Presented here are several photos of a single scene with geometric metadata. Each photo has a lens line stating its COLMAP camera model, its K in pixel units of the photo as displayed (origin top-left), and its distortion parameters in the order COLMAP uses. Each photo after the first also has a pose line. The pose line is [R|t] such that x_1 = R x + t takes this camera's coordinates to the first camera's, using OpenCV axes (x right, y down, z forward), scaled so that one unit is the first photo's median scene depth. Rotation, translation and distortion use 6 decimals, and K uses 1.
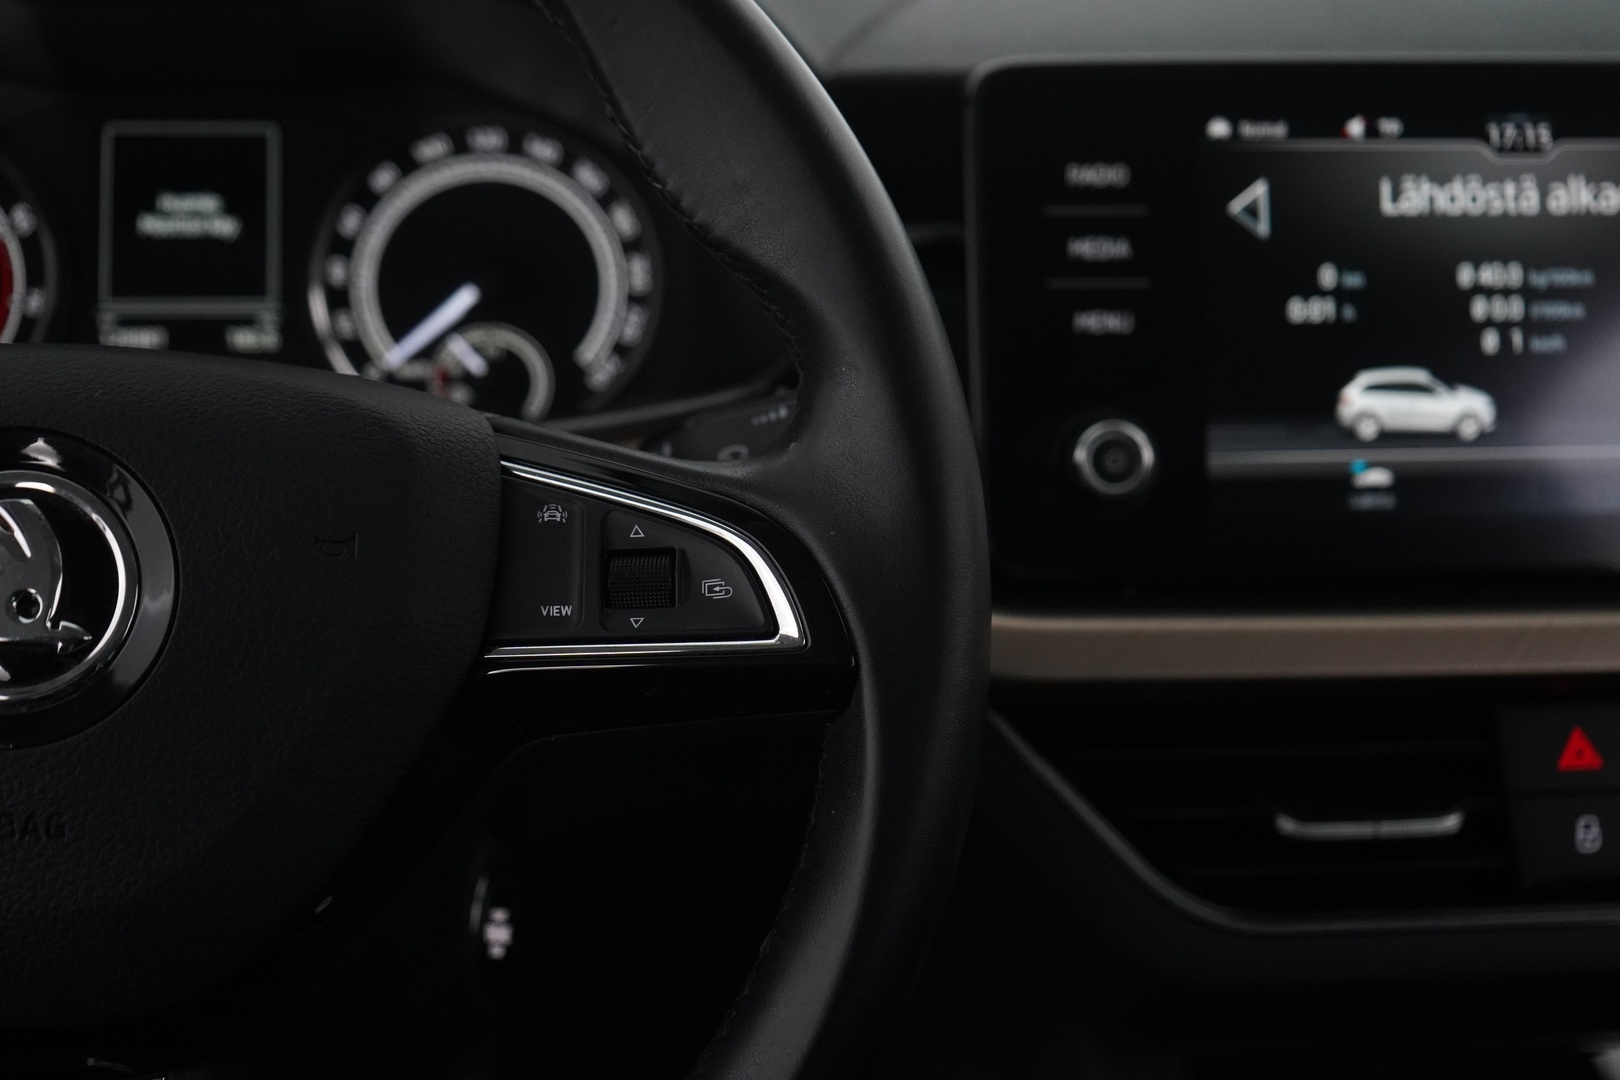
lens RADIAL K [[2703.7, 0, 822.8], [0, 2703.7, 532.1], [0, 0, 1]] dist [-0.005747, 0.000000]
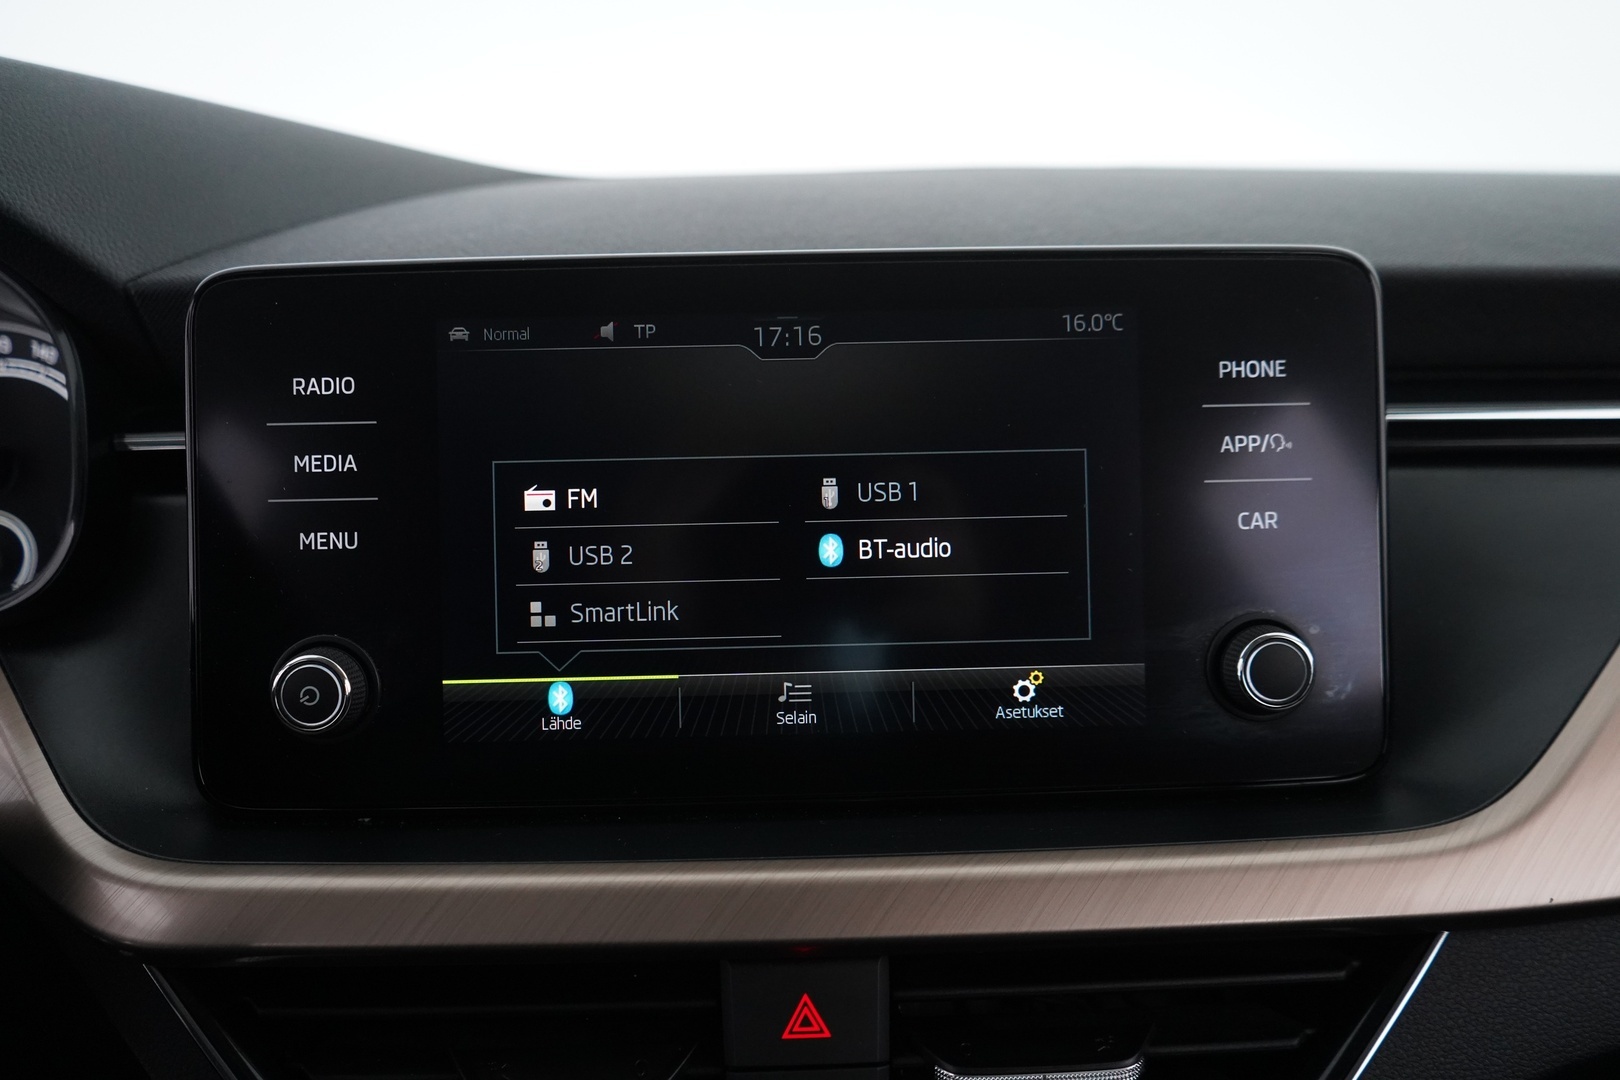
lens RADIAL K [[1304.6, 0, 825.5], [0, 1304.6, 518.5], [0, 0, 1]] dist [-0.016335, 0.023001]
pose [[0.995395, 0.000938, -0.095858, 0.283577], [0.002100, 0.999499, 0.031591, -0.087559], [0.095839, -0.031646, 0.994894, 0.492355]]
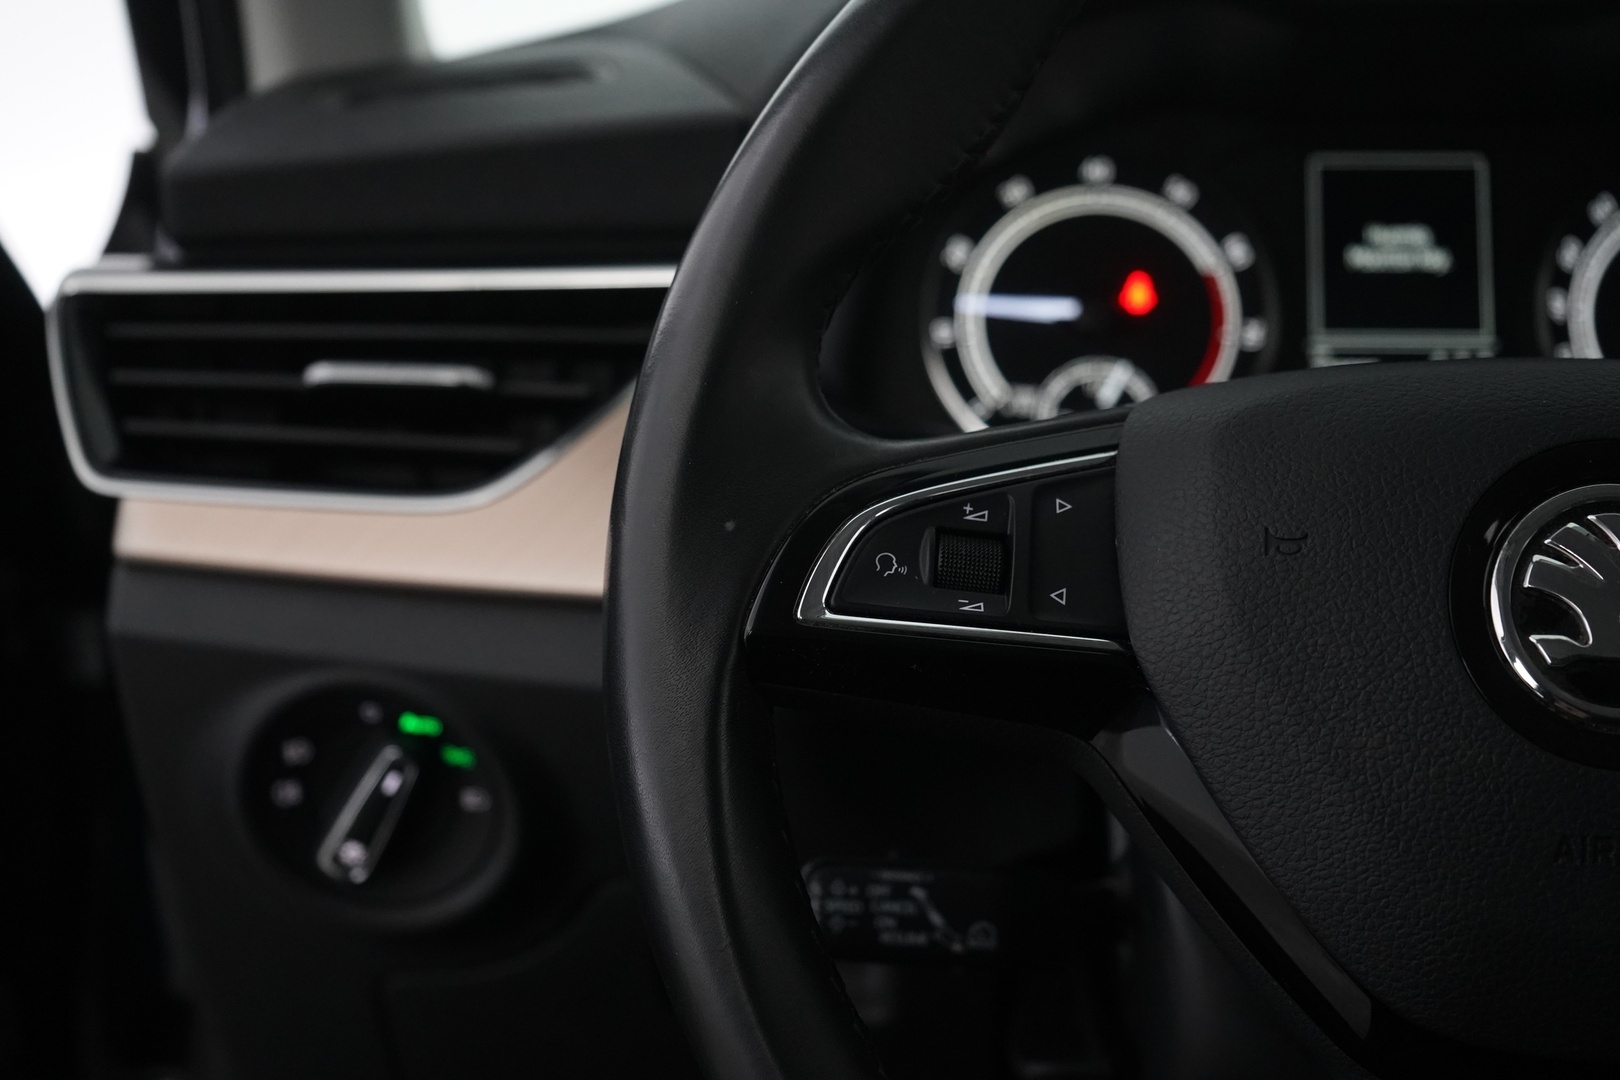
lens RADIAL K [[2703.7, 0, 828.0], [0, 2703.7, 467.0], [0, 0, 1]] dist [-0.005747, 0.000000]
pose [[0.981031, 0.016526, -0.193146, -0.248351], [-0.026963, 0.998307, -0.051531, 0.018699], [0.191967, 0.055762, 0.979816, 0.001193]]
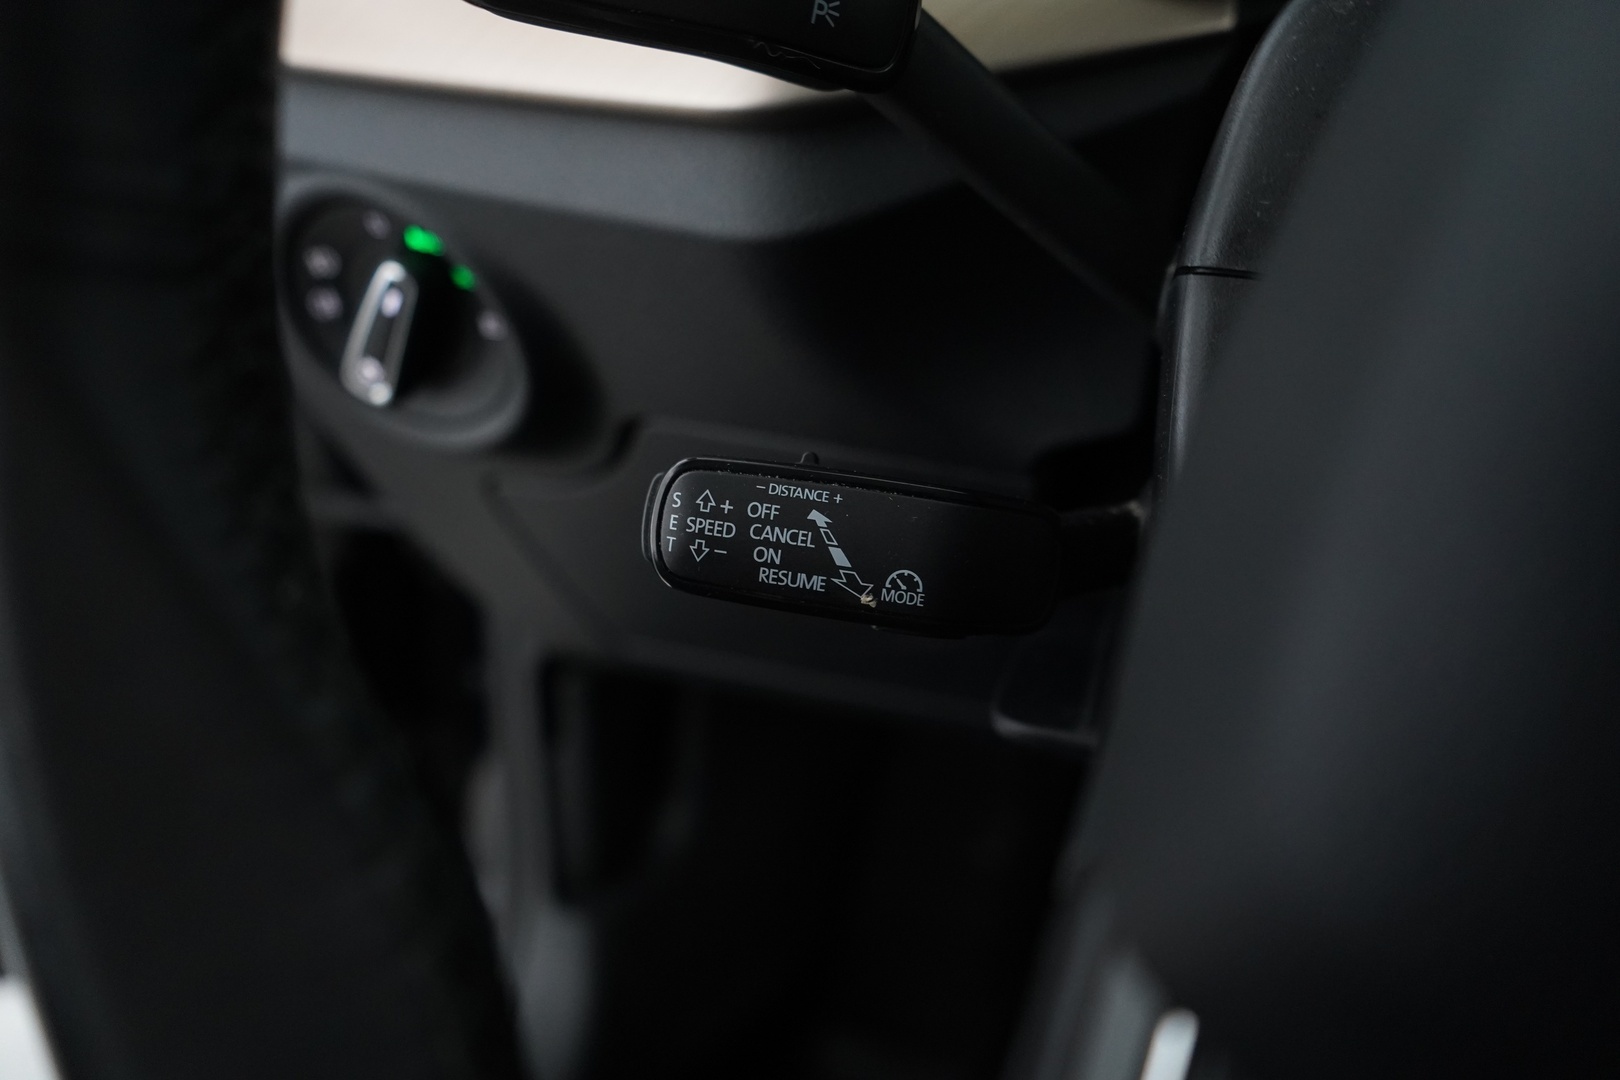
lens RADIAL K [[1304.6, 0, 804.4], [0, 1304.6, 541.8], [0, 0, 1]] dist [-0.016335, 0.023001]
pose [[0.868431, 0.195201, -0.455768, -0.251339], [-0.071959, 0.959127, 0.273672, 0.032147], [0.490561, -0.204869, 0.846982, 0.549950]]
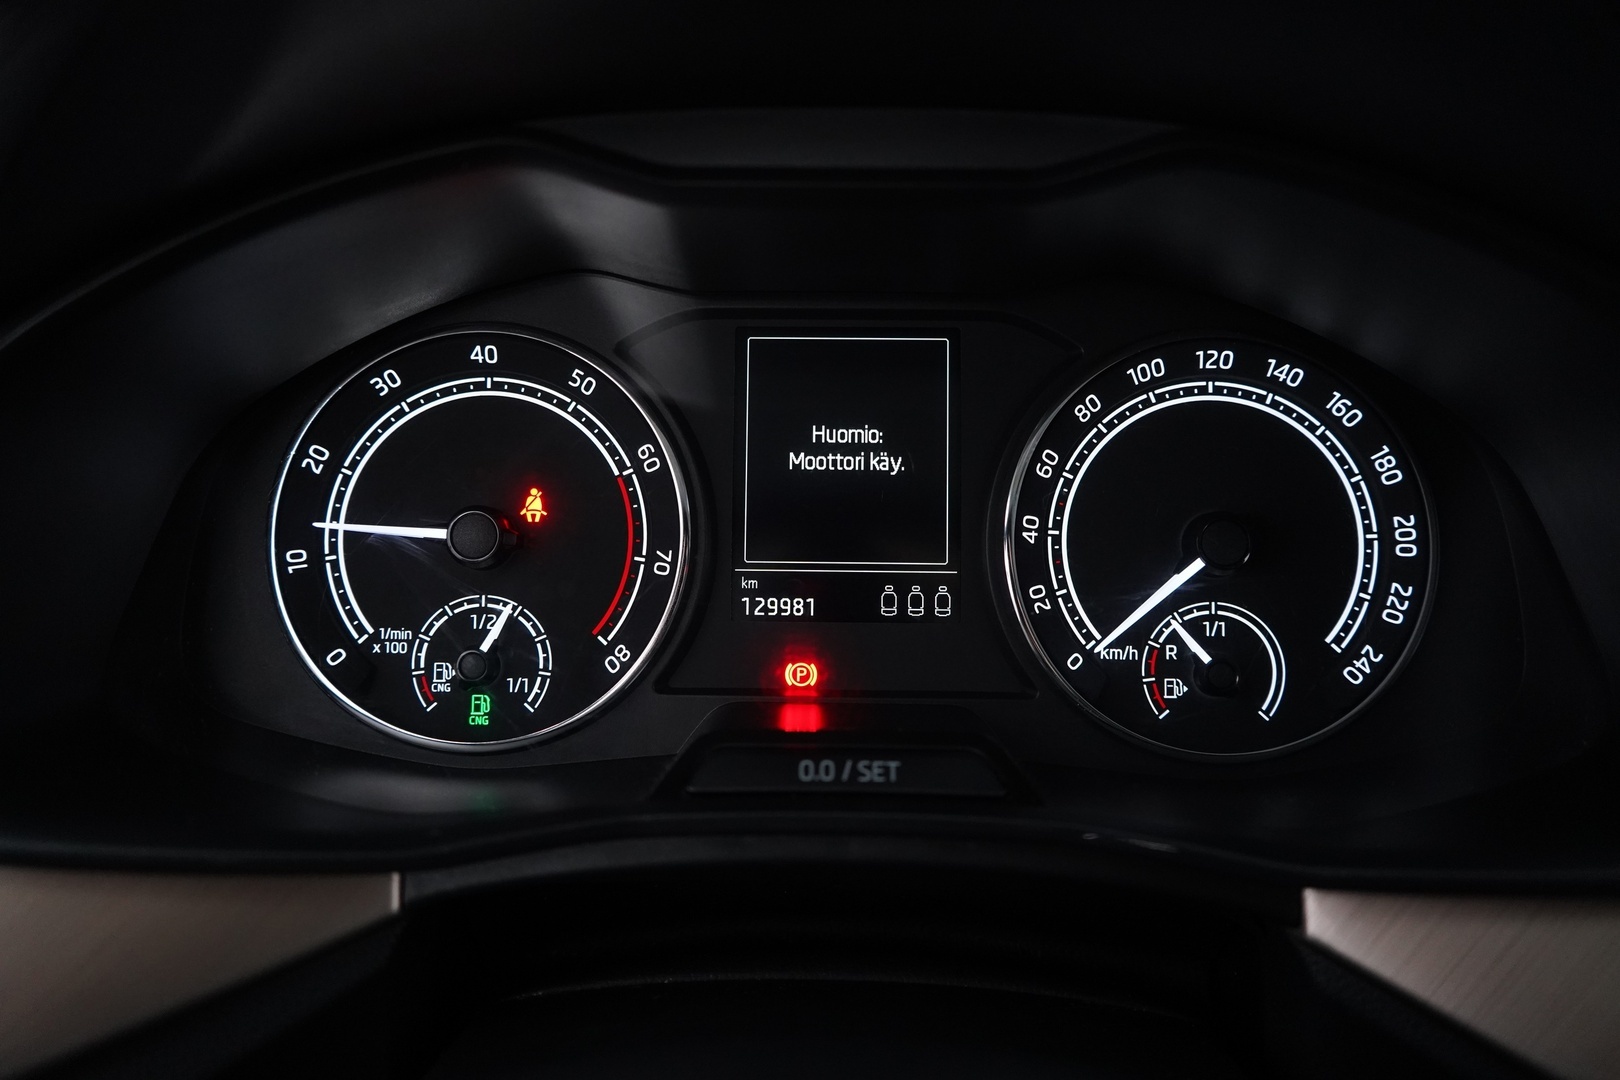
lens RADIAL K [[1304.6, 0, 819.2], [0, 1304.6, 533.3], [0, 0, 1]] dist [-0.016335, 0.023001]
pose [[0.989310, 0.041705, -0.139737, -0.187266], [-0.021360, 0.989340, 0.144048, -0.149603], [0.144255, -0.139523, 0.979655, 0.610276]]
